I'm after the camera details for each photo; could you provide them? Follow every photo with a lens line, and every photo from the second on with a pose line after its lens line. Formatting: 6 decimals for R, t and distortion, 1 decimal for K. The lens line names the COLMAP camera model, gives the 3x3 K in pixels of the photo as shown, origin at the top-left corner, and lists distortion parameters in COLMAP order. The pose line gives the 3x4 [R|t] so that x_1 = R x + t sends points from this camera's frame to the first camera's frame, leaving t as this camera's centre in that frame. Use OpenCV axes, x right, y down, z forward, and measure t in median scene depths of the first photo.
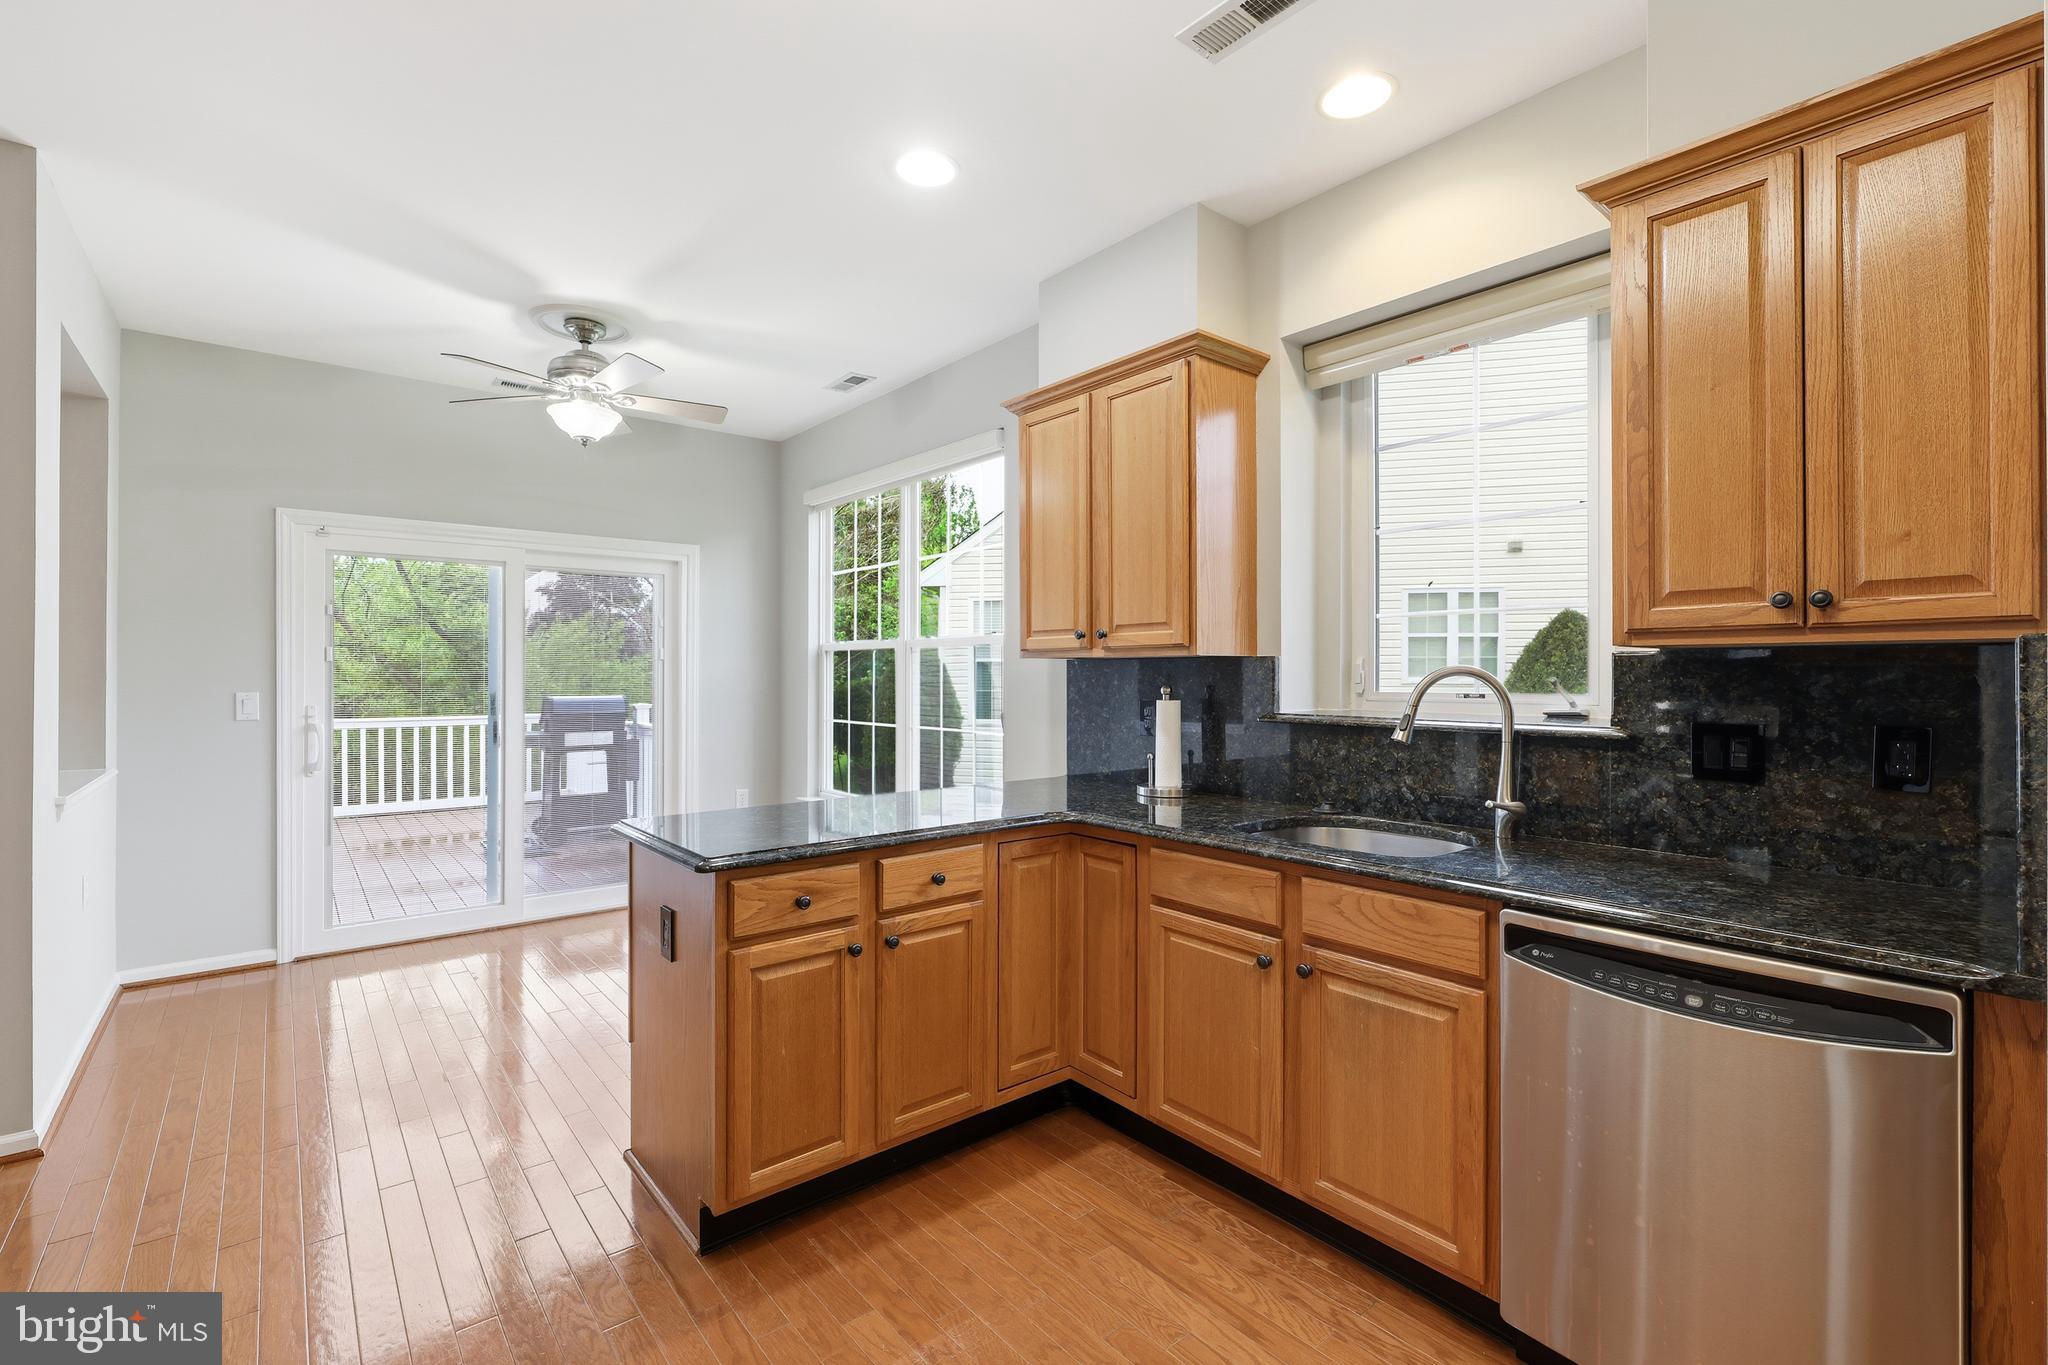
lens RADIAL K [[902.1, 0, 1024.0], [0, 902.1, 682.5], [0, 0, 1]] dist [-0.000454, -0.000161]
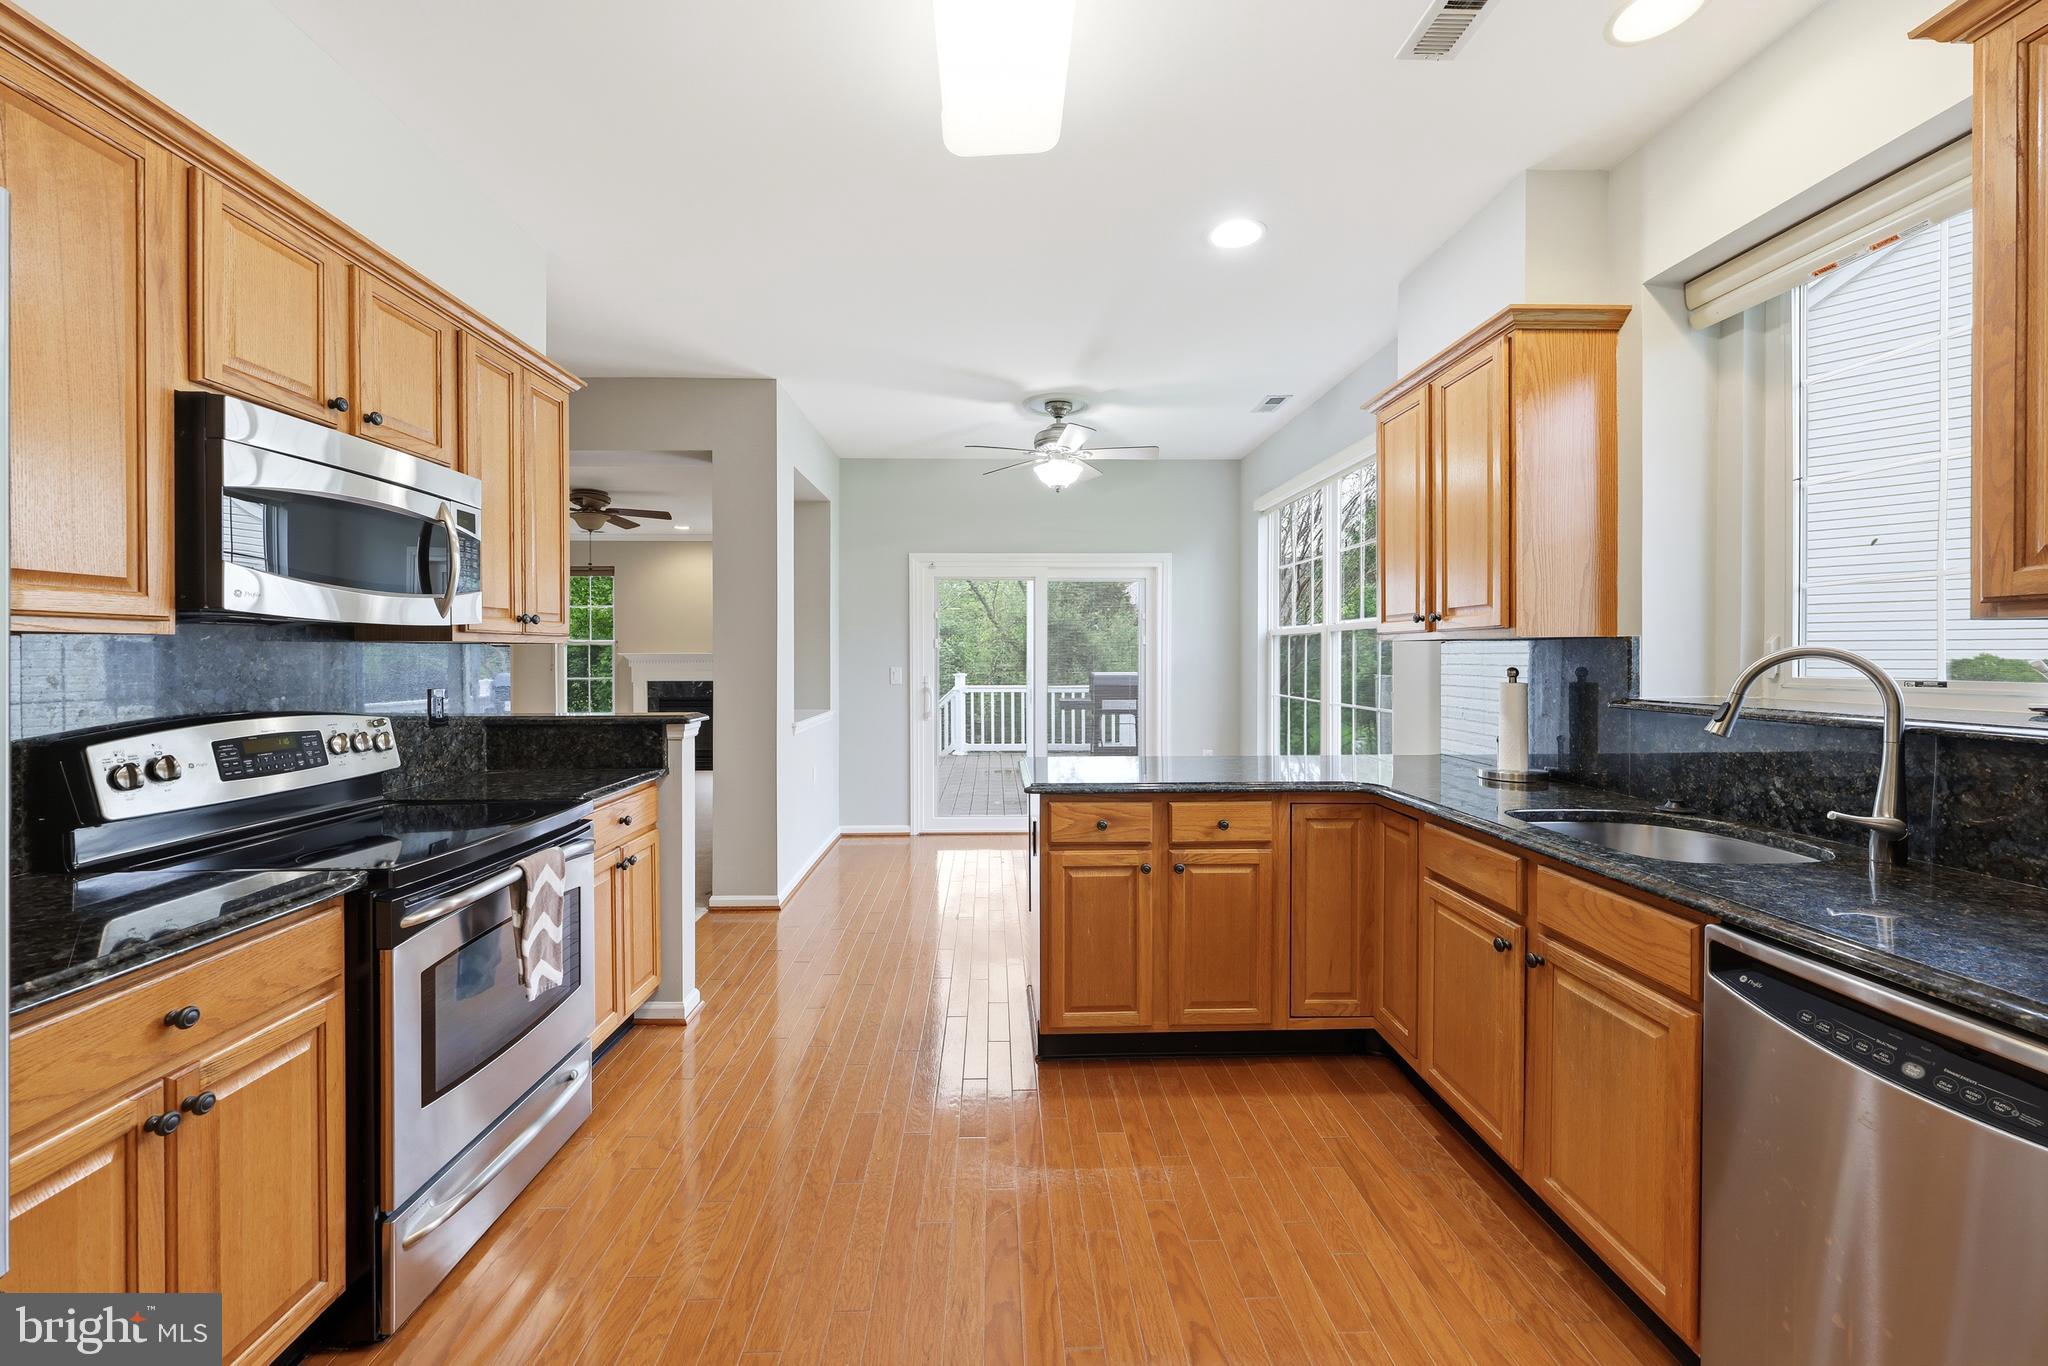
lens RADIAL K [[796.4, 0, 1020.2], [0, 796.4, 672.5], [0, 0, 1]] dist [-0.000953, 0.000127]
pose [[0.792334, 0.011663, -0.609976, 0.322473], [-0.003759, 0.999892, 0.014235, -0.002018], [0.610075, -0.008986, 0.792292, -0.017310]]
